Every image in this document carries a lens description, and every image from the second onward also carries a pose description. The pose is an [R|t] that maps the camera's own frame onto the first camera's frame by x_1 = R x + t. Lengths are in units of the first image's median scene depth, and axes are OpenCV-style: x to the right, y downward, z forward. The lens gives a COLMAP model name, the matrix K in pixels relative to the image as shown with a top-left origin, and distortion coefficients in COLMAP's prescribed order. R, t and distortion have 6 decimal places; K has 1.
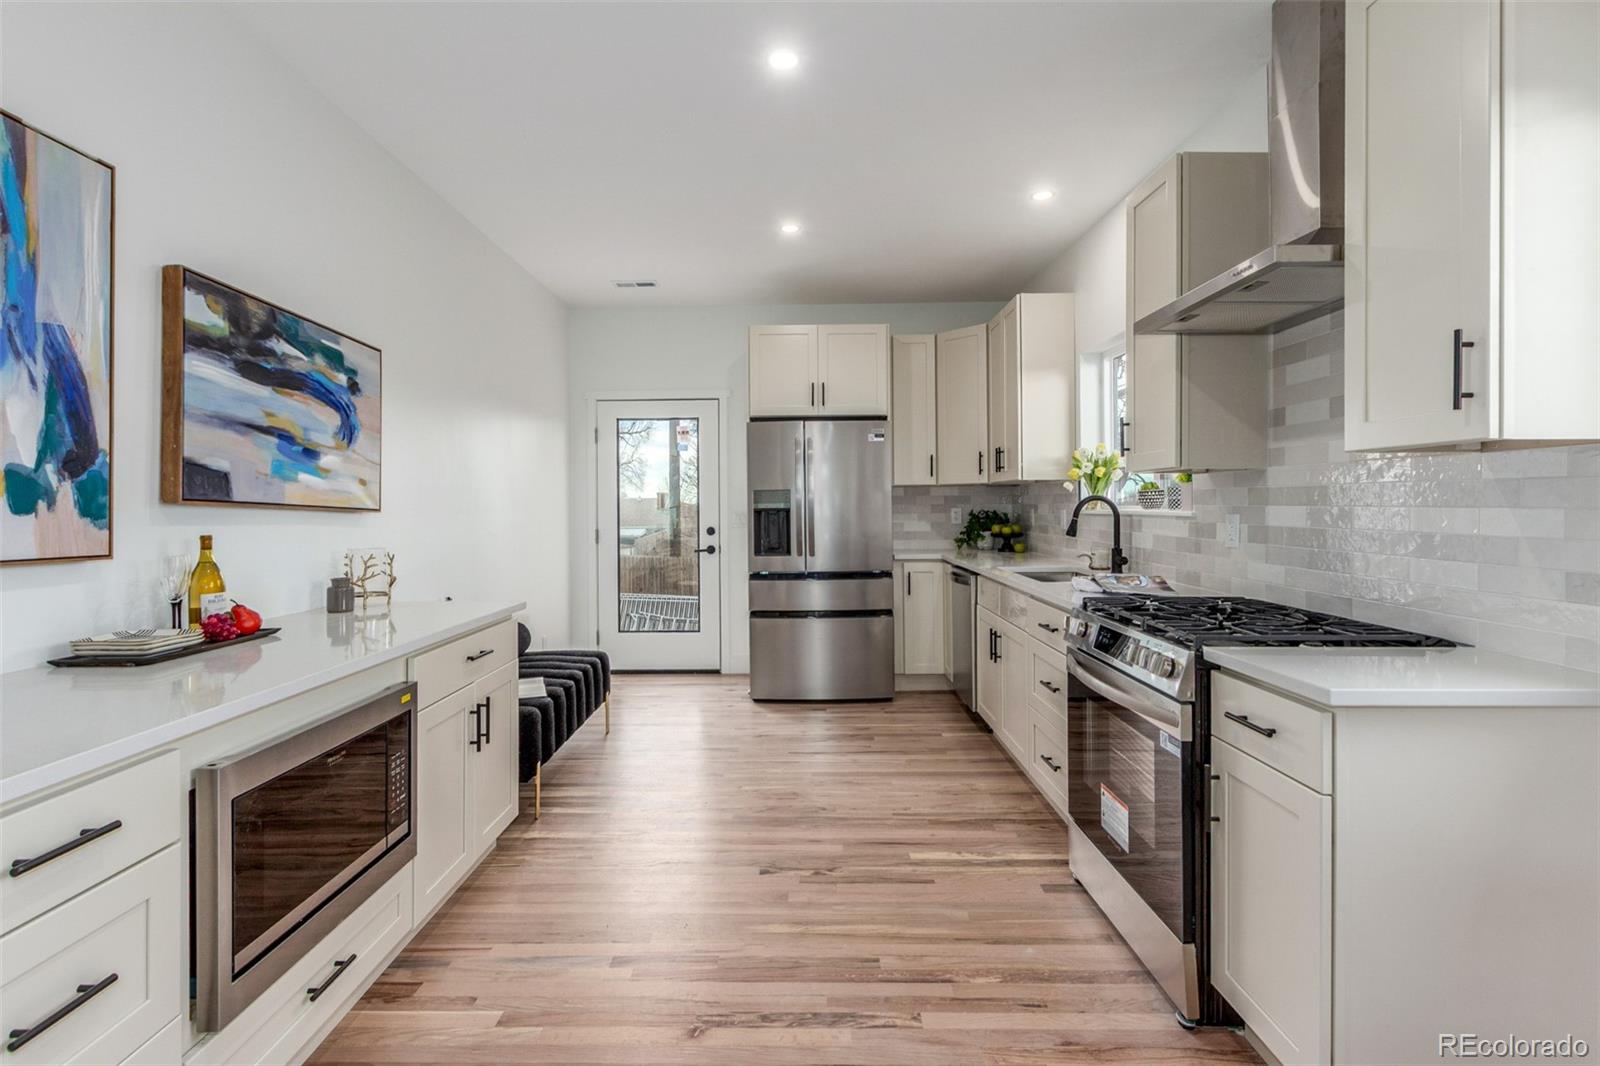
lens RADIAL K [[752.1, 0, 795.8], [0, 752.1, 507.7], [0, 0, 1]] dist [-0.001695, -0.001063]
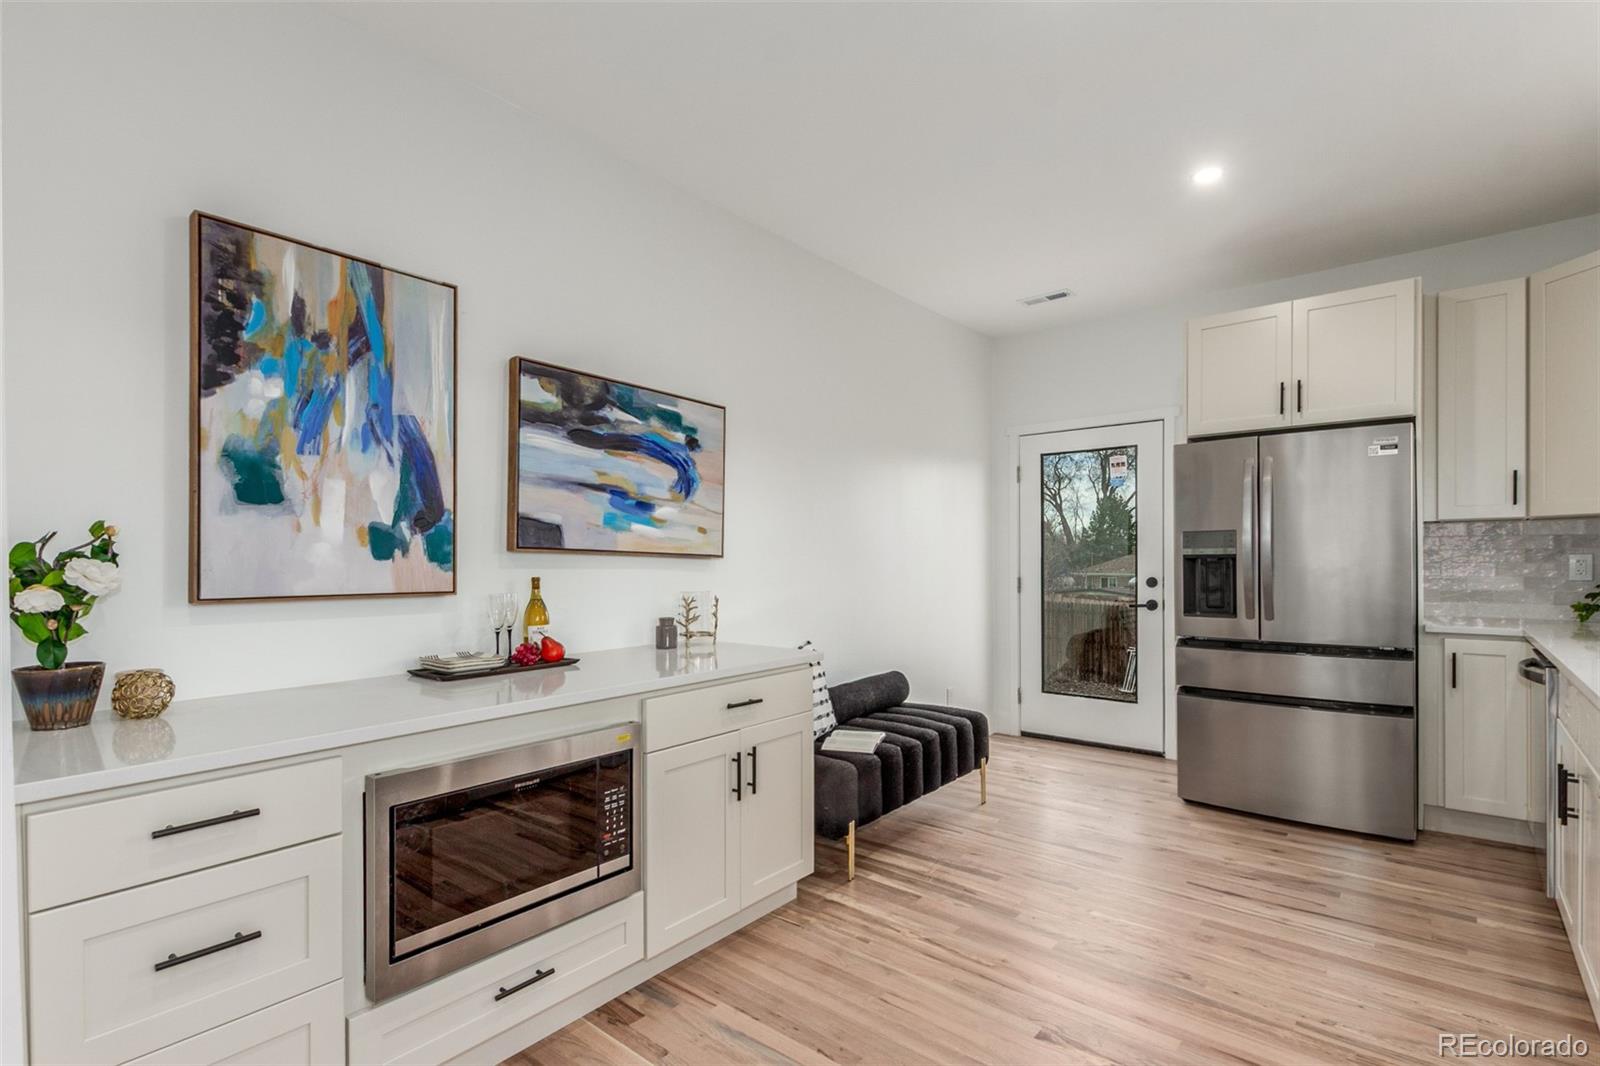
lens RADIAL K [[763.2, 0, 801.2], [0, 763.2, 558.9], [0, 0, 1]] dist [0.005103, -0.000159]
pose [[0.775280, 0.005634, -0.631592, 0.272075], [-0.000148, 0.999962, 0.008738, -0.002879], [0.631617, -0.006681, 0.775251, 0.269685]]
